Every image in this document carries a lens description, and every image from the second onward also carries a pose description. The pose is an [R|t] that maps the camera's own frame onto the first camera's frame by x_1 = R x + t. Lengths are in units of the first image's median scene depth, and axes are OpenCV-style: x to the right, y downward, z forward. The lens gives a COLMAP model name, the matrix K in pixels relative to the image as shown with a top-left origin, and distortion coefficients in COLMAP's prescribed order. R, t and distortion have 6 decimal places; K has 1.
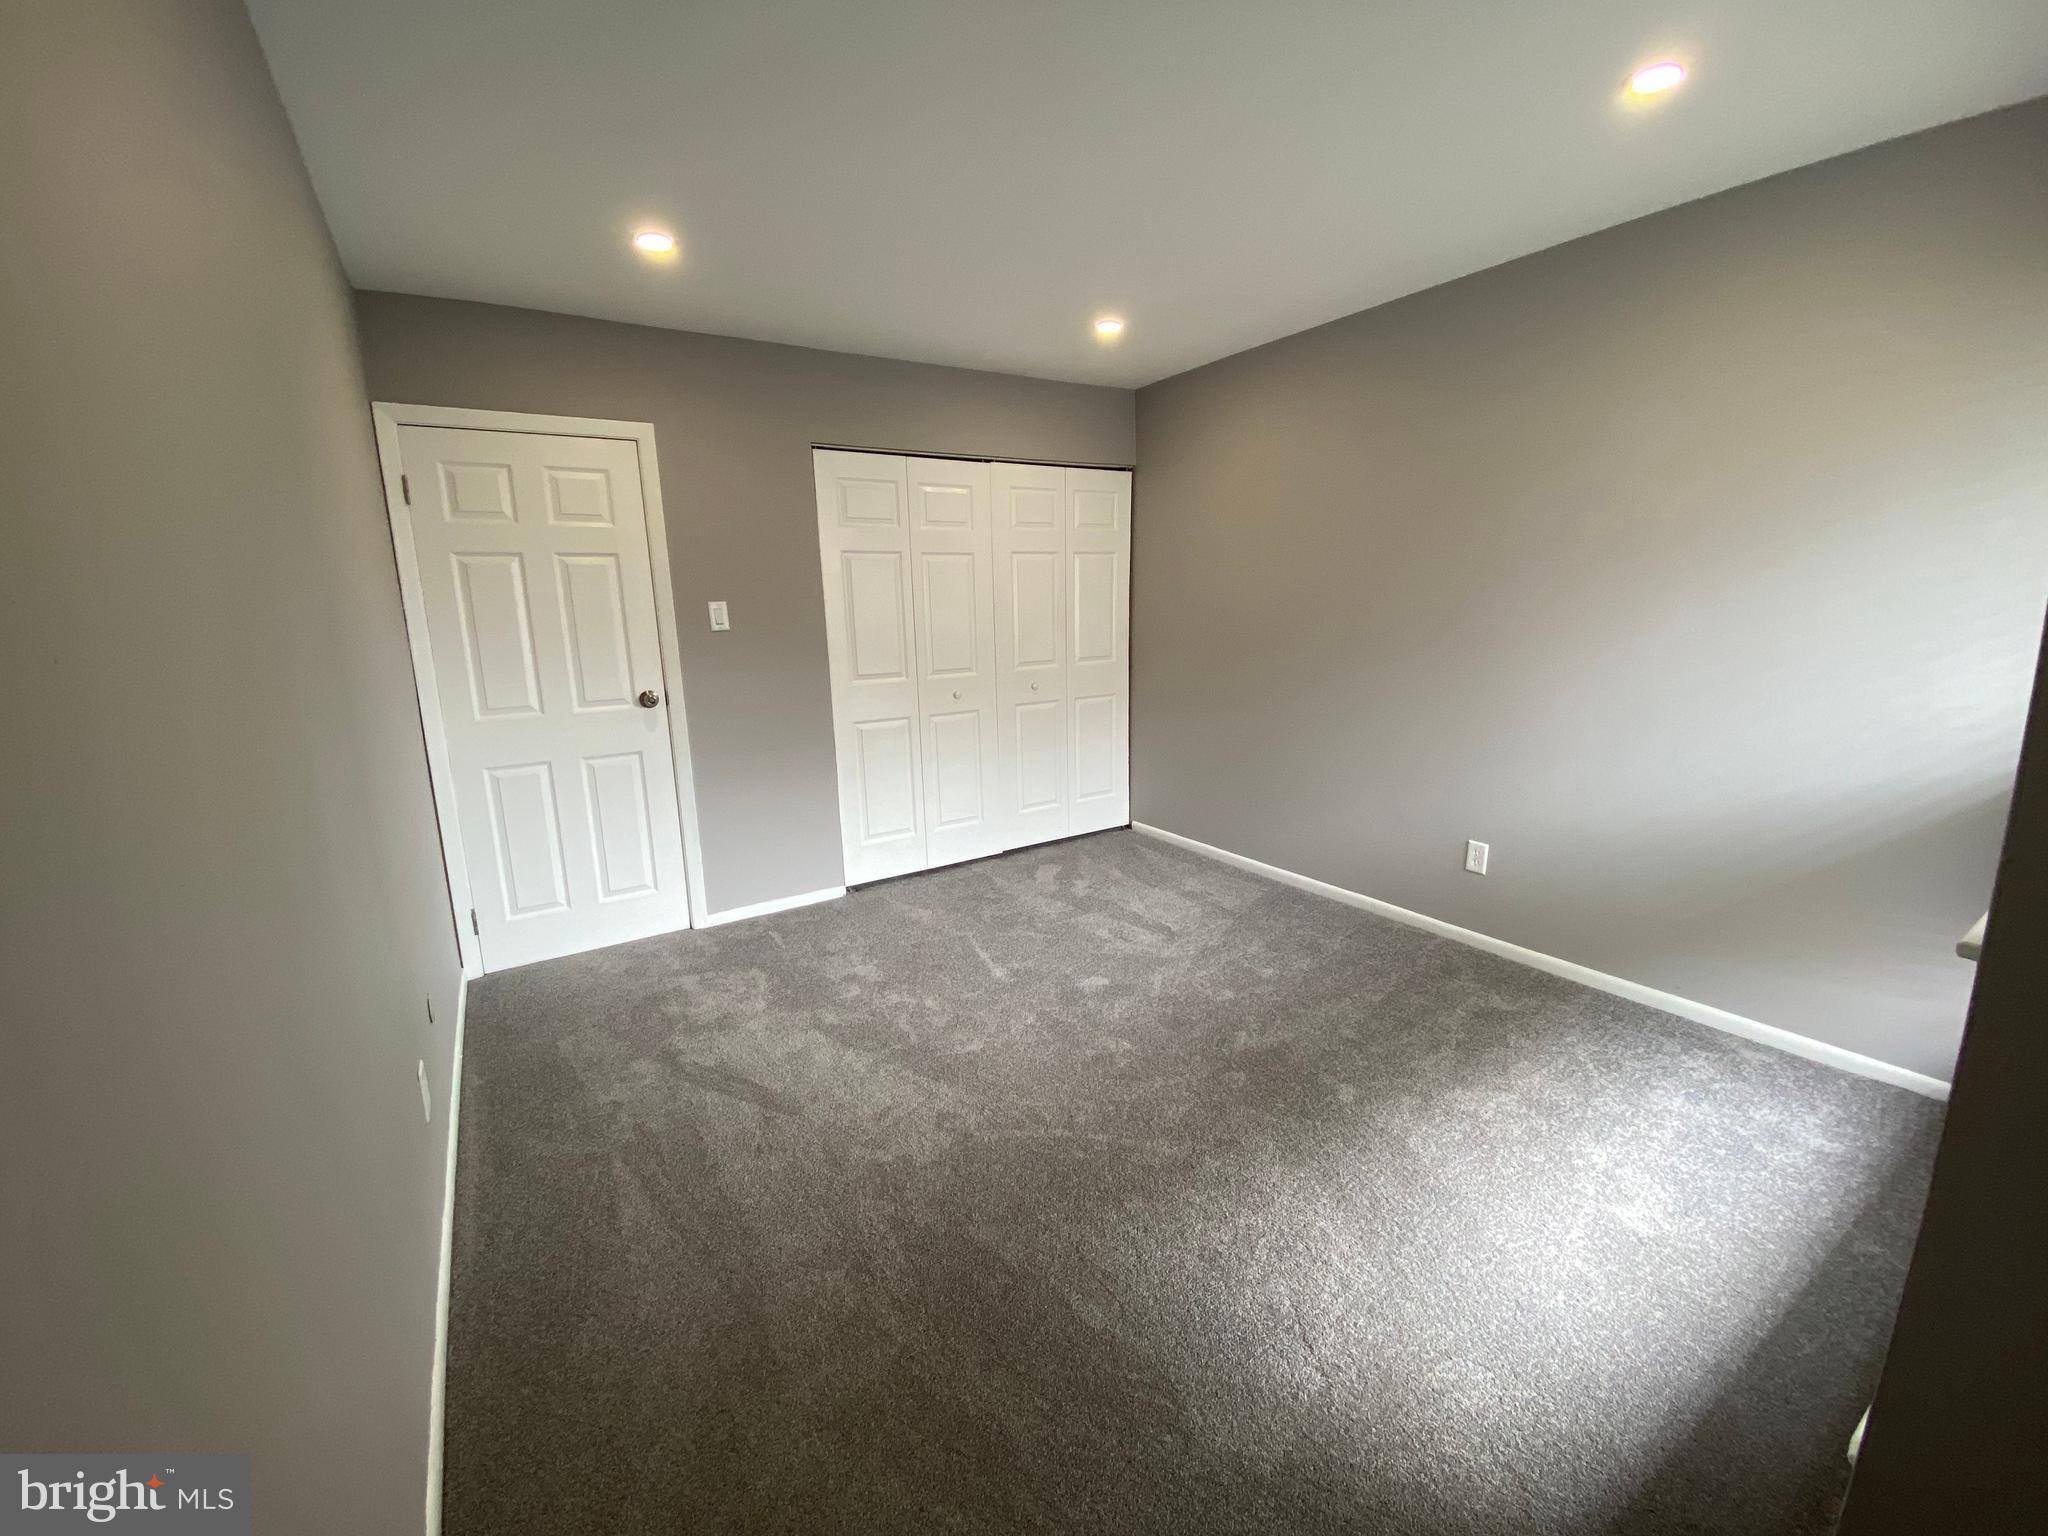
lens RADIAL K [[817.3, 0, 1021.6], [0, 817.3, 767.3], [0, 0, 1]] dist [0.048057, -0.041144]
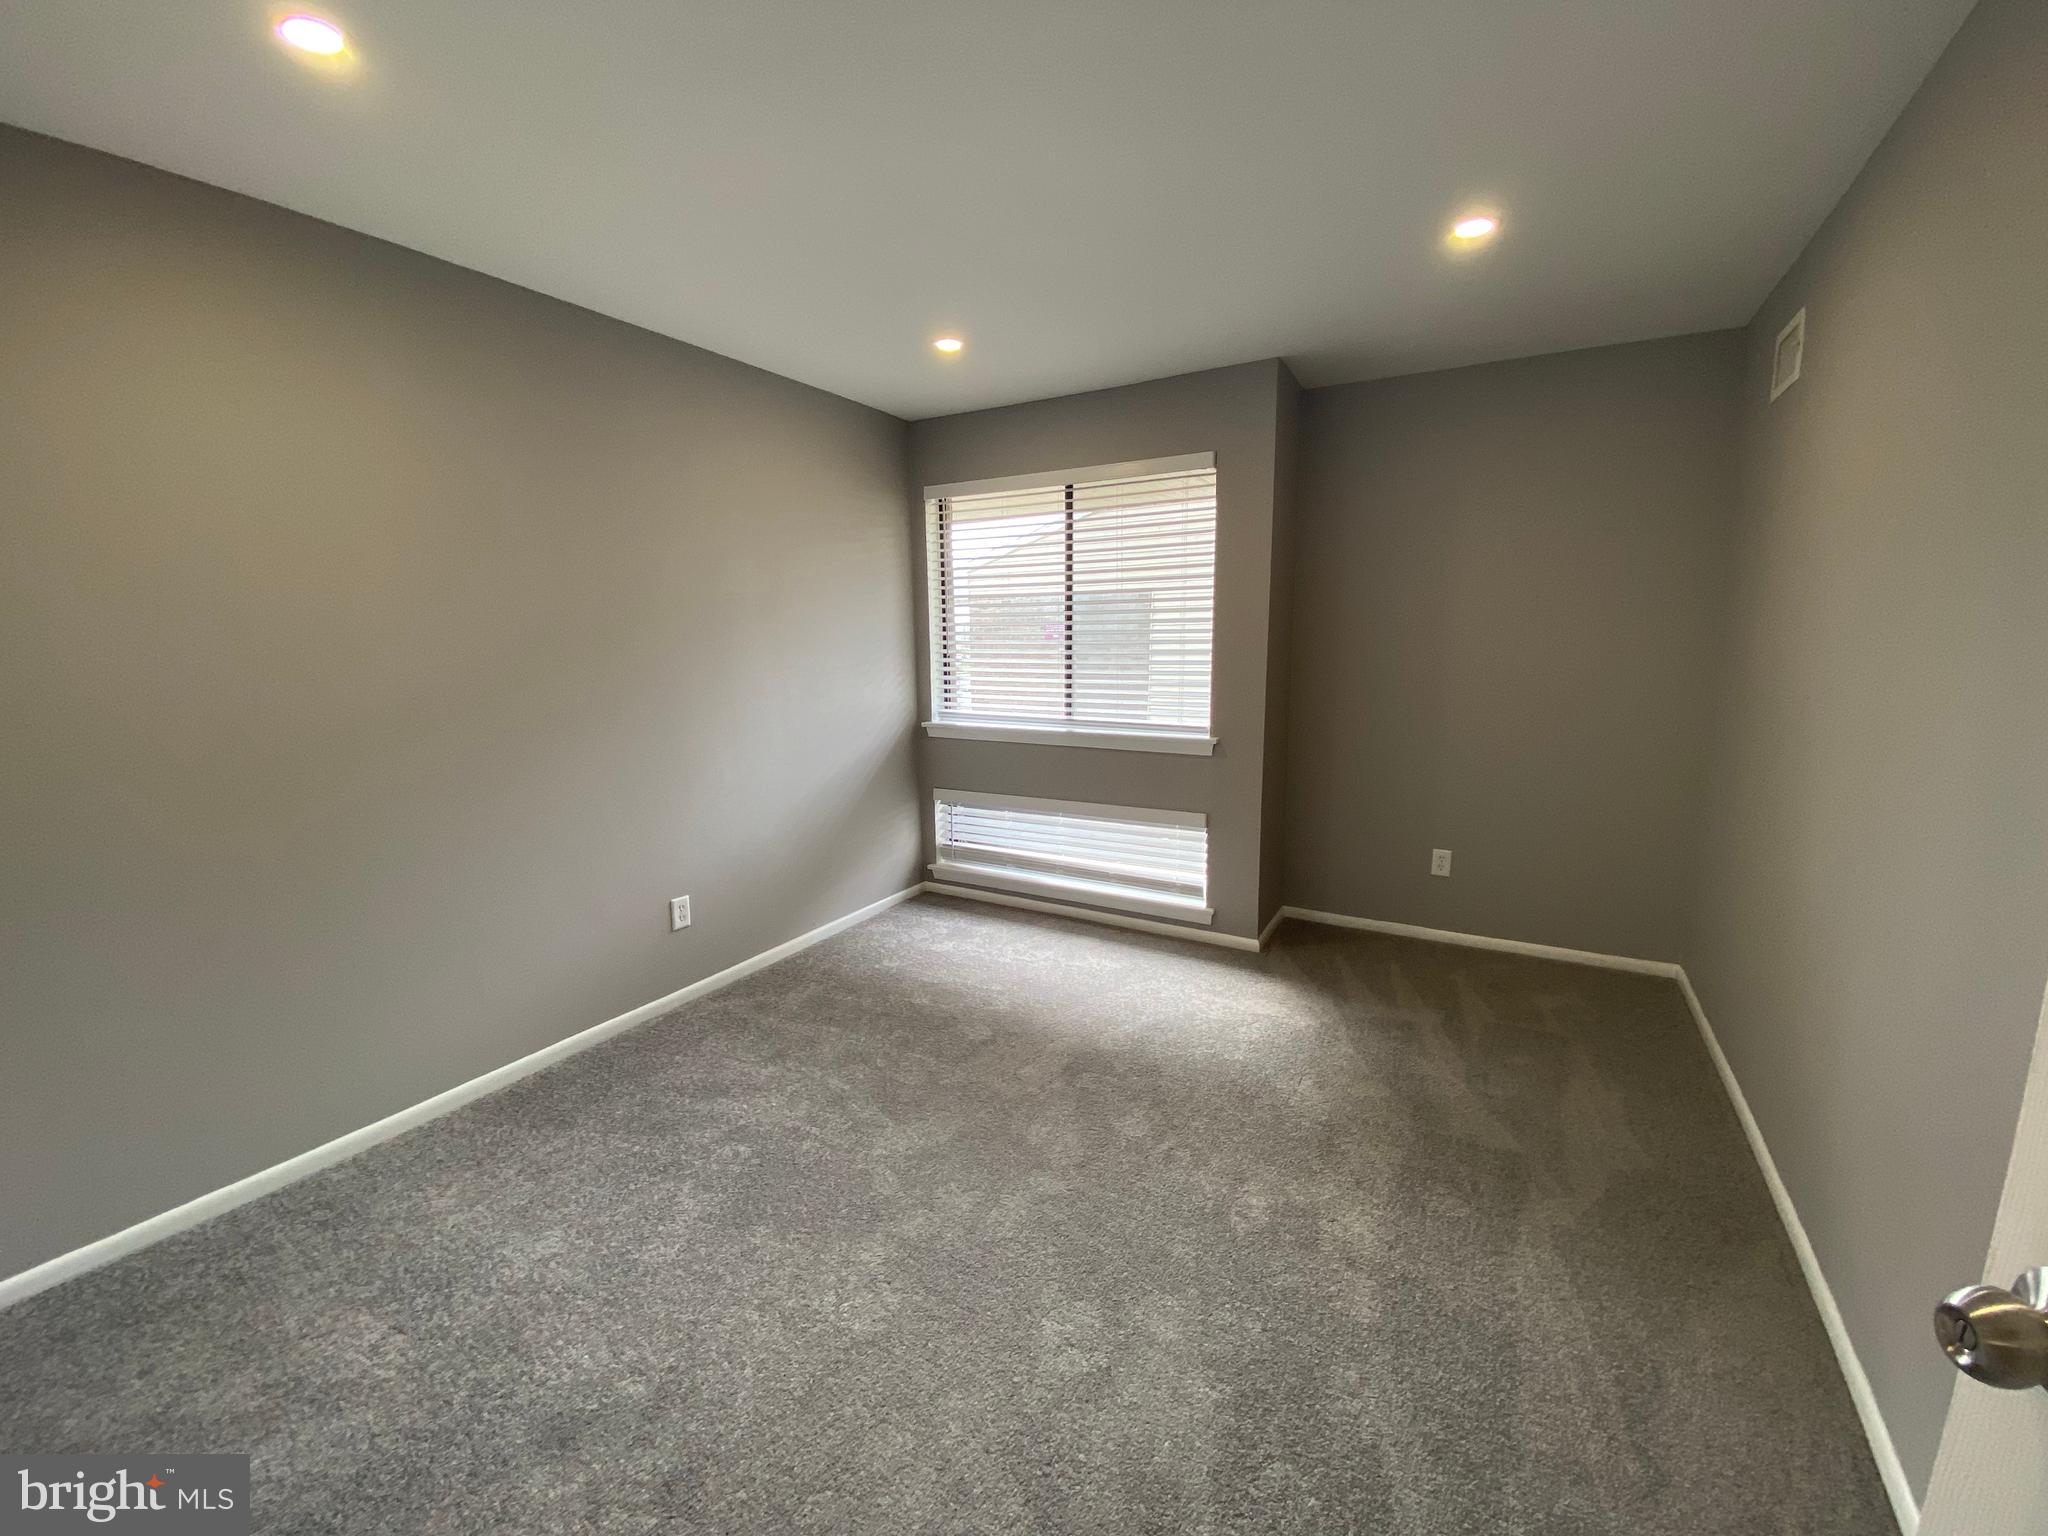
lens RADIAL K [[817.3, 0, 1021.6], [0, 817.3, 767.3], [0, 0, 1]] dist [0.048057, -0.041144]
pose [[-0.432079, -0.123896, 0.893285, -0.536618], [0.211641, 0.948926, 0.233983, -0.219983], [-0.876650, 0.290155, -0.383789, 1.005283]]
